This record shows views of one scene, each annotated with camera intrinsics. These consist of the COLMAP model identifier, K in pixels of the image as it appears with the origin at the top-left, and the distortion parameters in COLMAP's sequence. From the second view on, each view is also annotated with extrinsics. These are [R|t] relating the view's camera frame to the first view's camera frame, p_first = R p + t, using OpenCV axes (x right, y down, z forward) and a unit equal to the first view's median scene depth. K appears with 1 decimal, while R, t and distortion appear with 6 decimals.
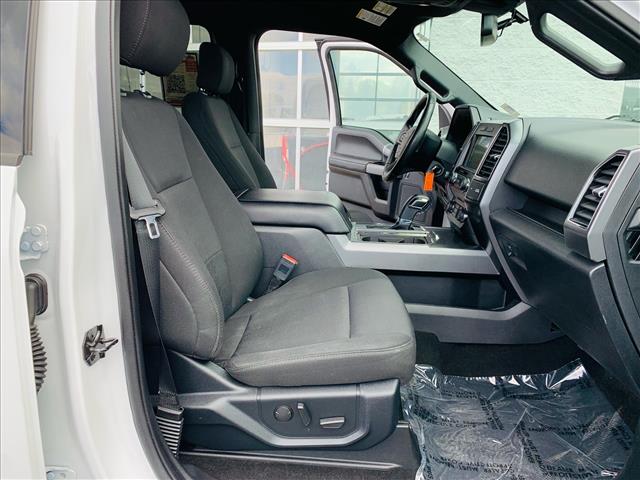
lens RADIAL K [[495.5, 0, 308.8], [0, 495.5, 242.7], [0, 0, 1]] dist [0.045285, -0.053010]
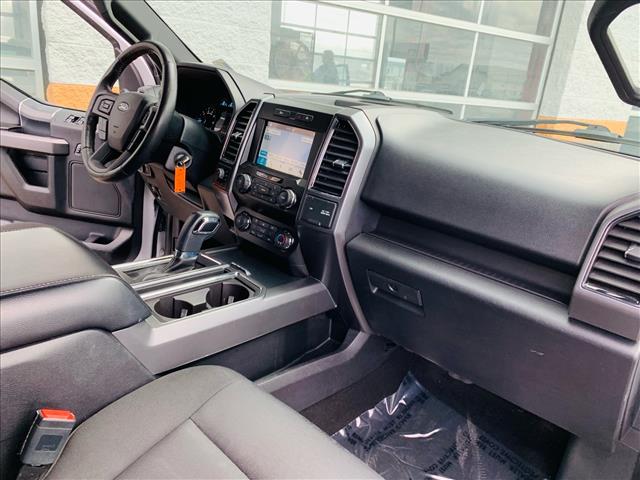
lens RADIAL K [[495.5, 0, 325.9], [0, 495.5, 245.7], [0, 0, 1]] dist [0.045285, -0.053010]
pose [[0.667363, -0.211699, 0.714010, -0.127698], [0.104519, 0.975882, 0.191651, -0.138986], [-0.737362, -0.053274, 0.673394, 0.371452]]
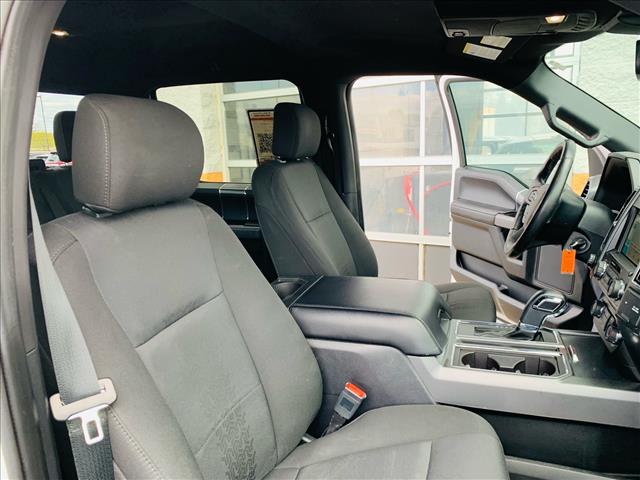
lens RADIAL K [[495.5, 0, 320.1], [0, 495.5, 240.9], [0, 0, 1]] dist [0.045285, -0.053010]
pose [[0.962803, -0.013820, -0.269852, 0.086181], [0.003046, 0.999183, -0.040303, -0.120740], [0.270188, 0.037982, 0.962058, 0.185943]]
